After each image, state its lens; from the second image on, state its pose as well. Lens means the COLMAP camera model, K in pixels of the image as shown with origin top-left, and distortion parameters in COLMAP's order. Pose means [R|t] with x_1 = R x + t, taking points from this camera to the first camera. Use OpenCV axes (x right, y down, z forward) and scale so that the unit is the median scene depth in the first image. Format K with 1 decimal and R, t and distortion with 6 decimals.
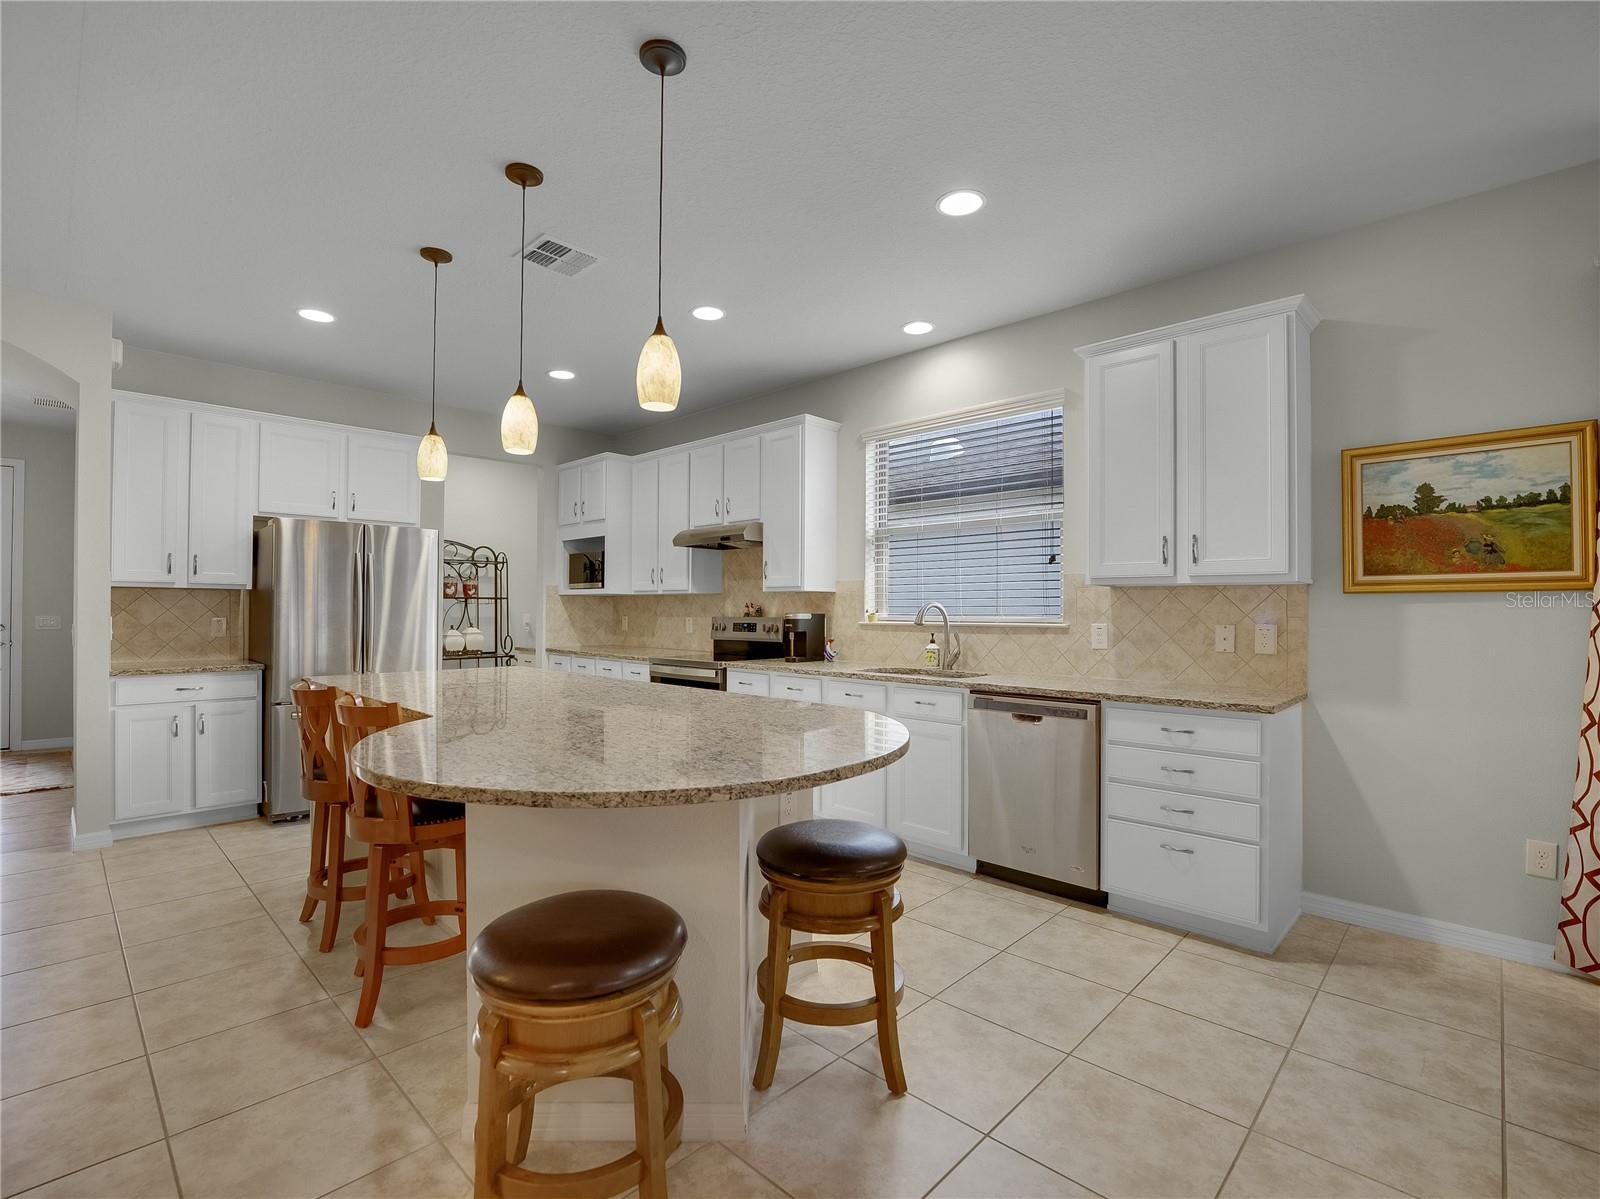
lens RADIAL K [[746.2, 0, 805.5], [0, 746.2, 599.9], [0, 0, 1]] dist [-0.028564, 0.002295]
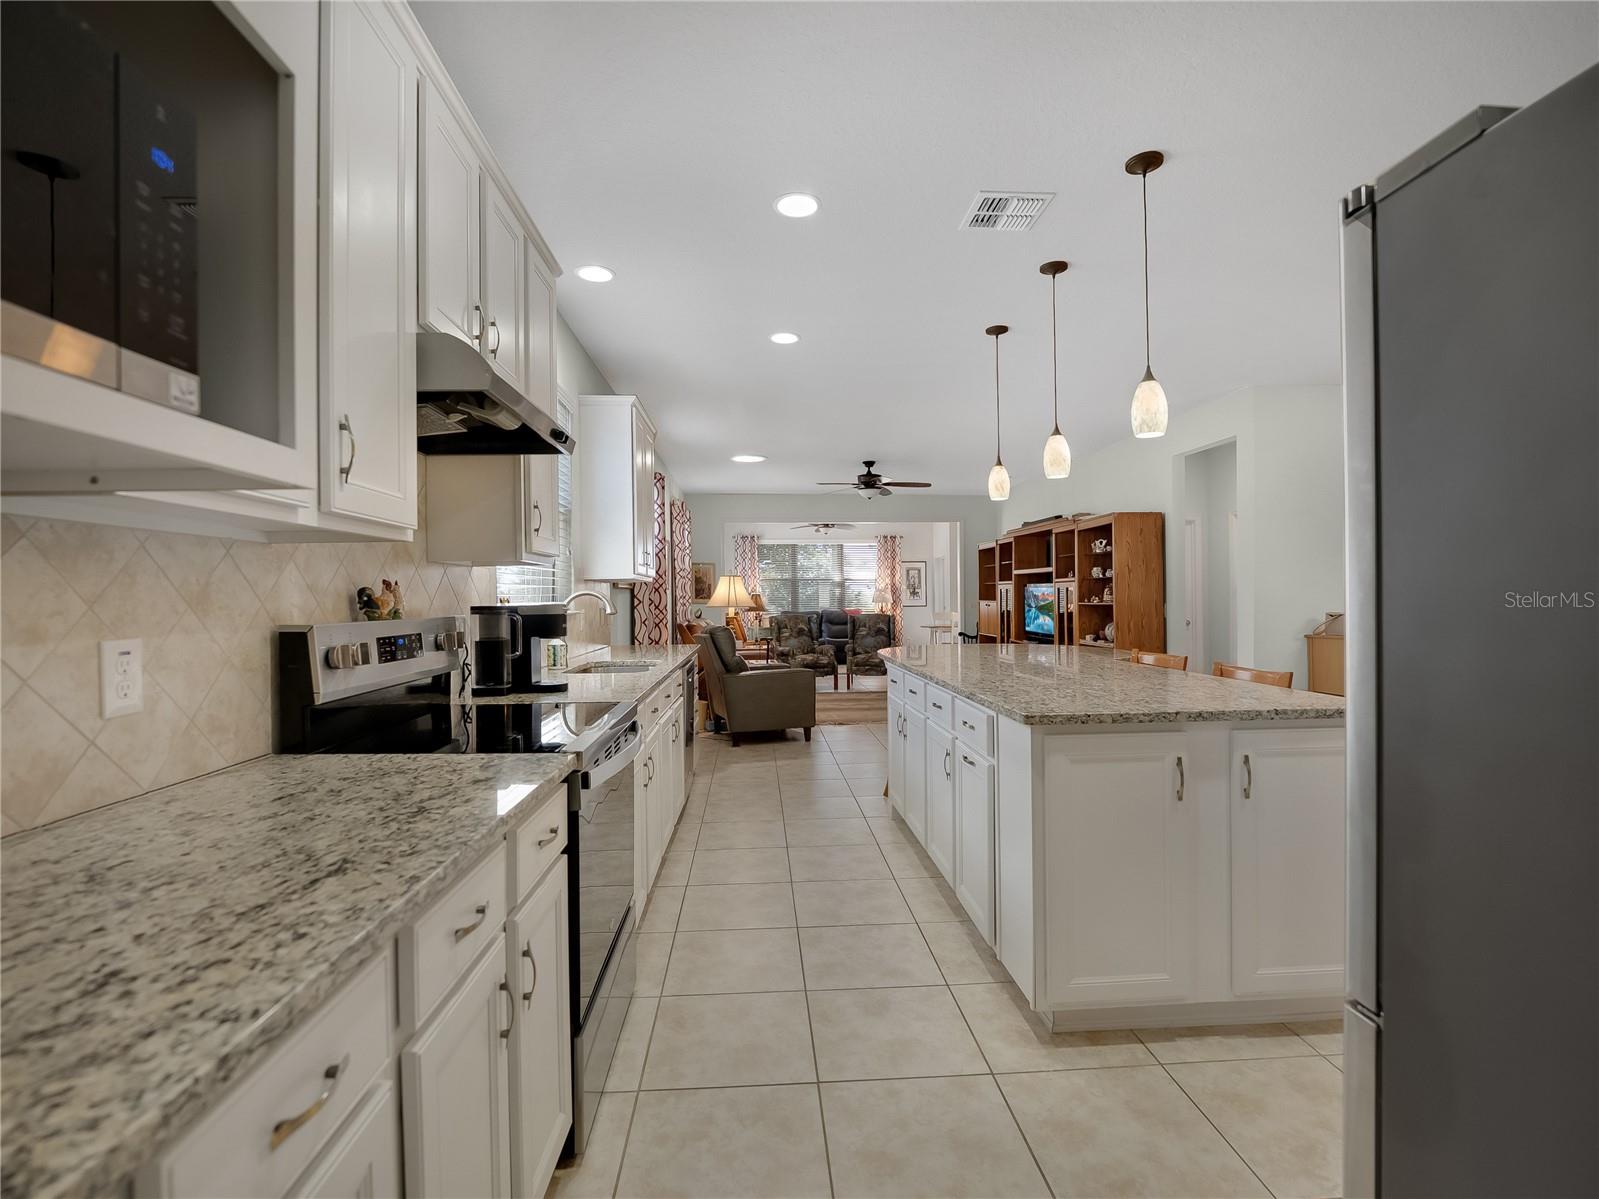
lens RADIAL K [[745.8, 0, 790.0], [0, 745.8, 607.6], [0, 0, 1]] dist [-0.028564, 0.002295]
pose [[-0.721921, -0.004235, 0.691962, -0.730836], [-0.000287, 0.999983, 0.005821, 0.022881], [-0.691975, 0.004003, -0.721910, 1.746383]]
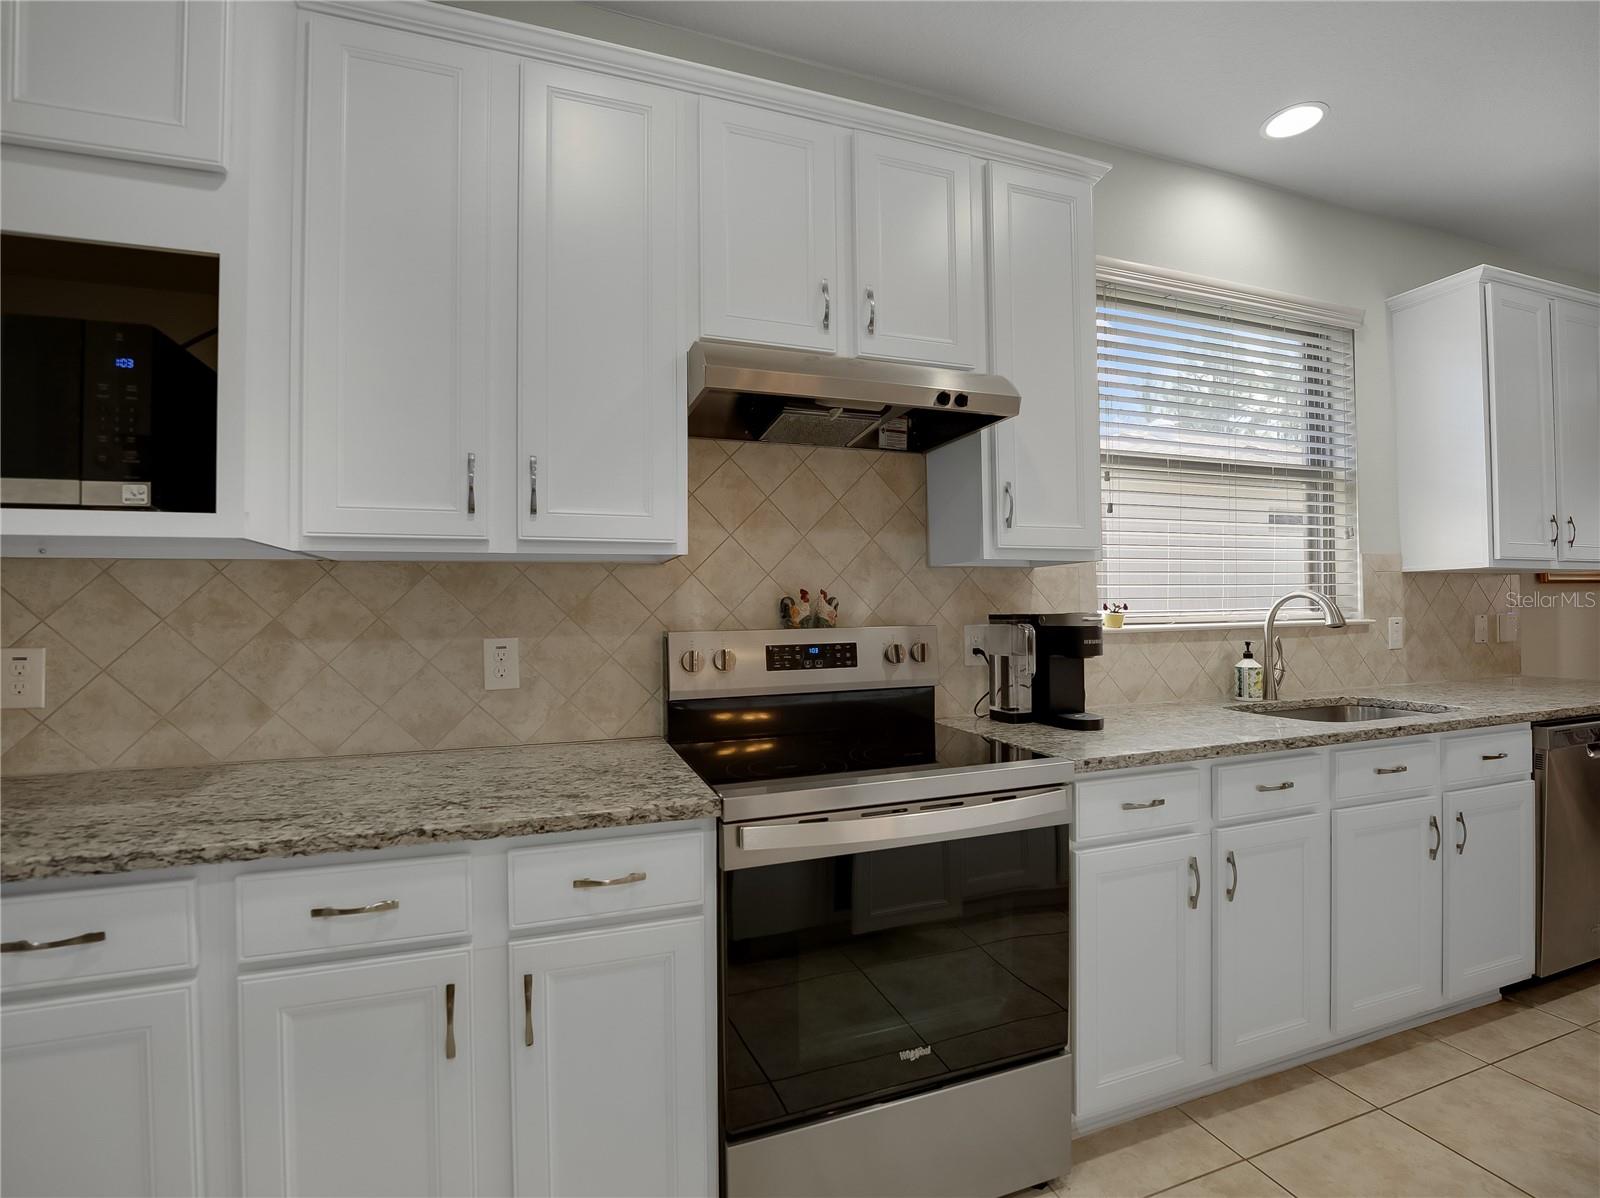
lens RADIAL K [[746.2, 0, 802.6], [0, 746.2, 601.8], [0, 0, 1]] dist [-0.028564, 0.002295]
pose [[0.444413, -0.000754, 0.895822, -0.637840], [0.001371, 0.999999, 0.000161, 0.014895], [-0.895821, 0.001156, 0.444414, 1.299150]]
